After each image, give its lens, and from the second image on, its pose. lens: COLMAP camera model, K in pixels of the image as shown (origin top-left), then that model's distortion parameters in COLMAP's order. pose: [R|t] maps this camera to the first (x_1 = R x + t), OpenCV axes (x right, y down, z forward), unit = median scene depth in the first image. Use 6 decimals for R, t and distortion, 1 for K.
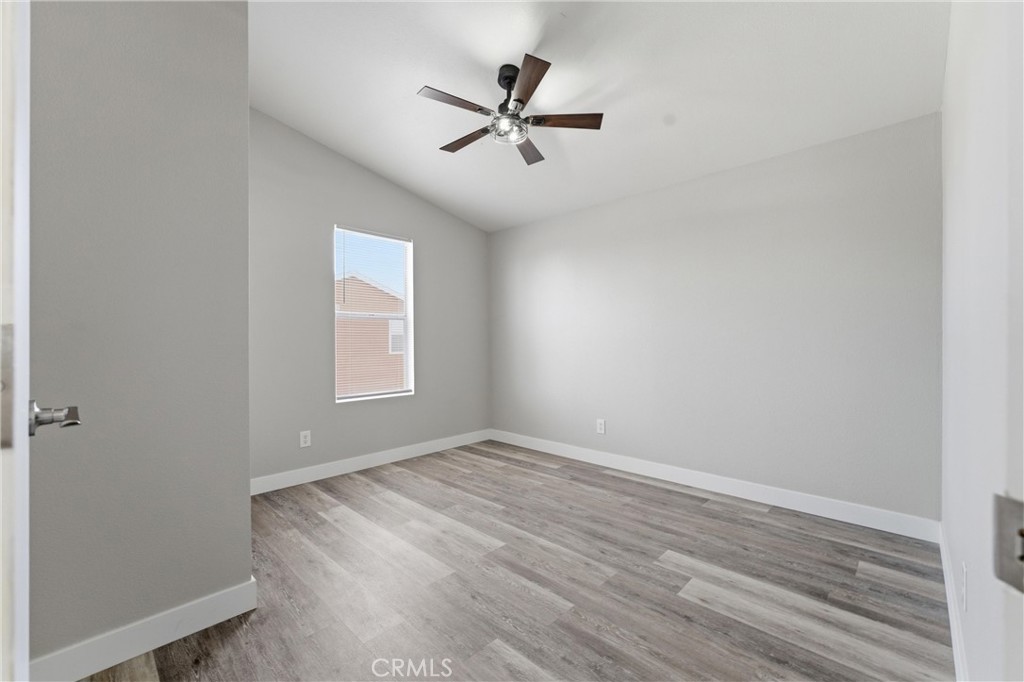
lens RADIAL K [[422.3, 0, 512.0], [0, 422.3, 342.6], [0, 0, 1]] dist [-0.001184, -0.000112]
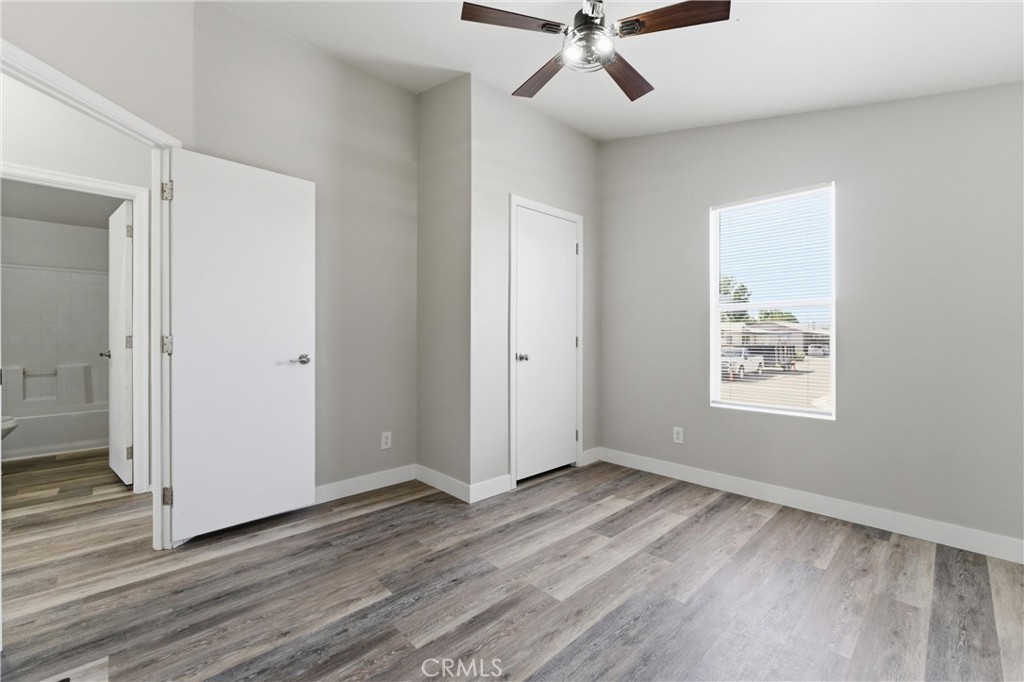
lens RADIAL K [[422.3, 0, 512.4], [0, 422.3, 343.8], [0, 0, 1]] dist [-0.001184, -0.000112]
pose [[-0.046482, 0.017156, -0.998772, 0.576713], [-0.002320, 0.999848, 0.017283, -0.005389], [0.998916, 0.003120, -0.046435, 0.724004]]
